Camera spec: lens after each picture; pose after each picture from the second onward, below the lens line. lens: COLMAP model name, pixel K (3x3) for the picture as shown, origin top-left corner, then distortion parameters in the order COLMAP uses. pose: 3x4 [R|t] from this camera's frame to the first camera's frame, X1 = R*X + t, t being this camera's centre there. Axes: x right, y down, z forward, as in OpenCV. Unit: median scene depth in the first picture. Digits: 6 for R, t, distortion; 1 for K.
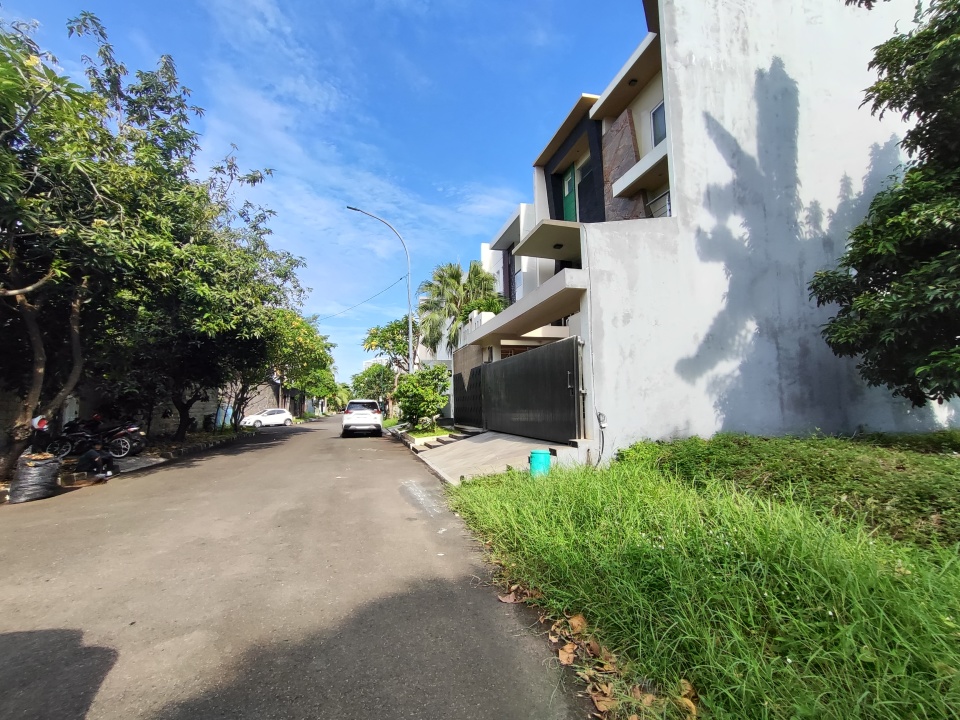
lens RADIAL K [[443.1, 0, 472.5], [0, 443.1, 354.8], [0, 0, 1]] dist [-0.014616, 0.013916]
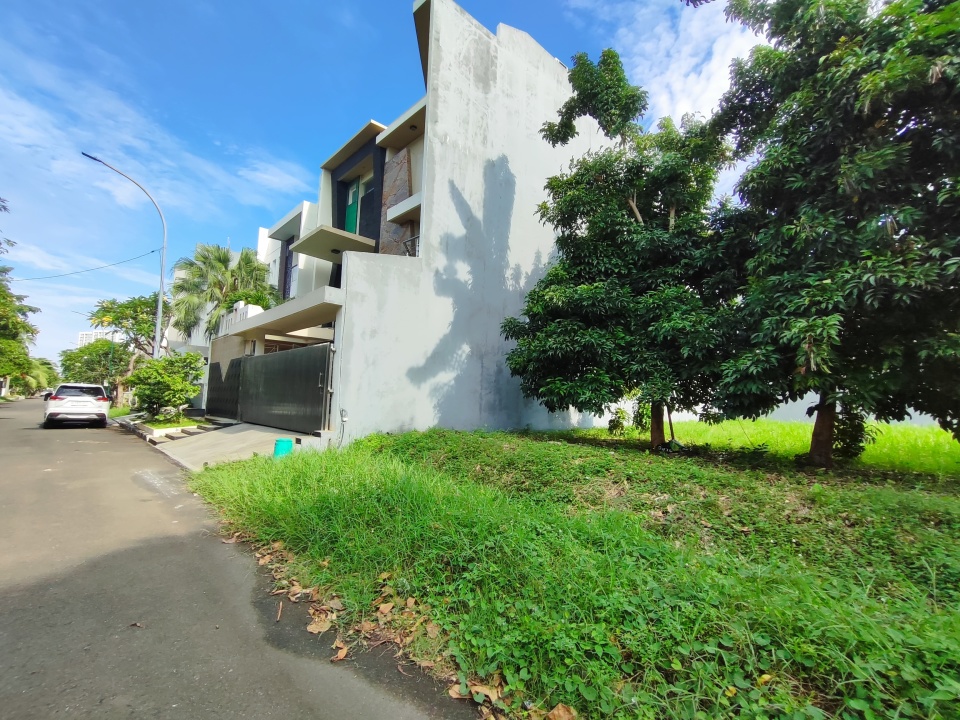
lens RADIAL K [[443.1, 0, 472.5], [0, 443.1, 354.8], [0, 0, 1]] dist [-0.014616, 0.013916]
pose [[0.879312, 0.092148, 0.467246, 0.013585], [-0.096251, 0.995242, -0.015143, -0.021771], [-0.466418, -0.031658, 0.883998, -0.157110]]
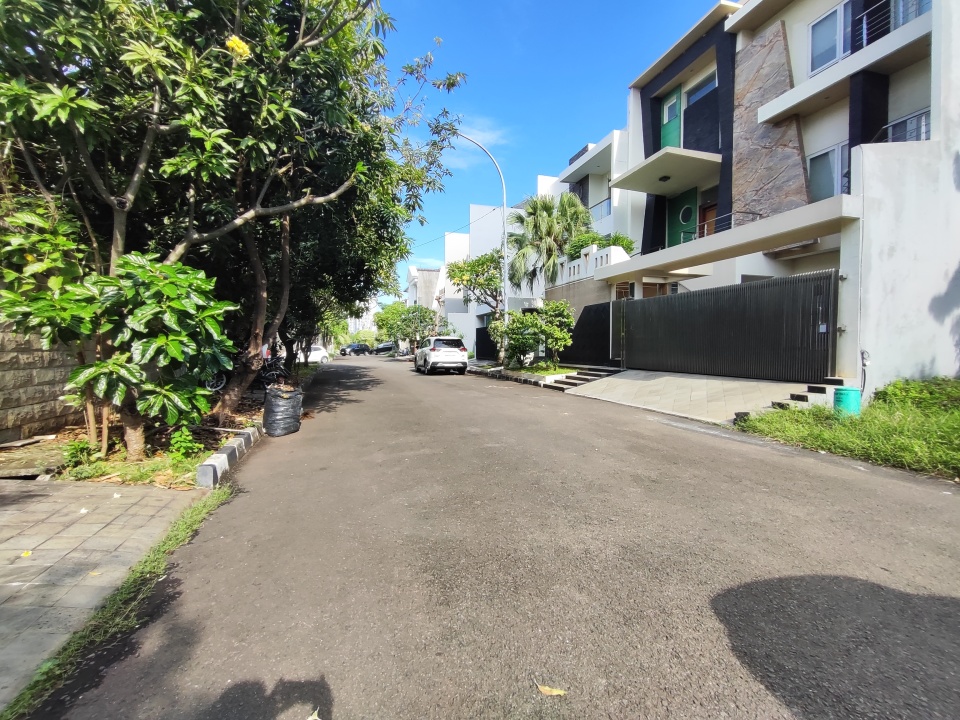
lens RADIAL K [[435.8, 0, 469.9], [0, 435.8, 359.4], [0, 0, 1]] dist [-0.000114, -0.000268]
pose [[0.999047, 0.013569, 0.041490, -0.409571], [-0.019359, 0.989605, 0.142502, 0.021021], [-0.039125, -0.143170, 0.988924, 0.058198]]
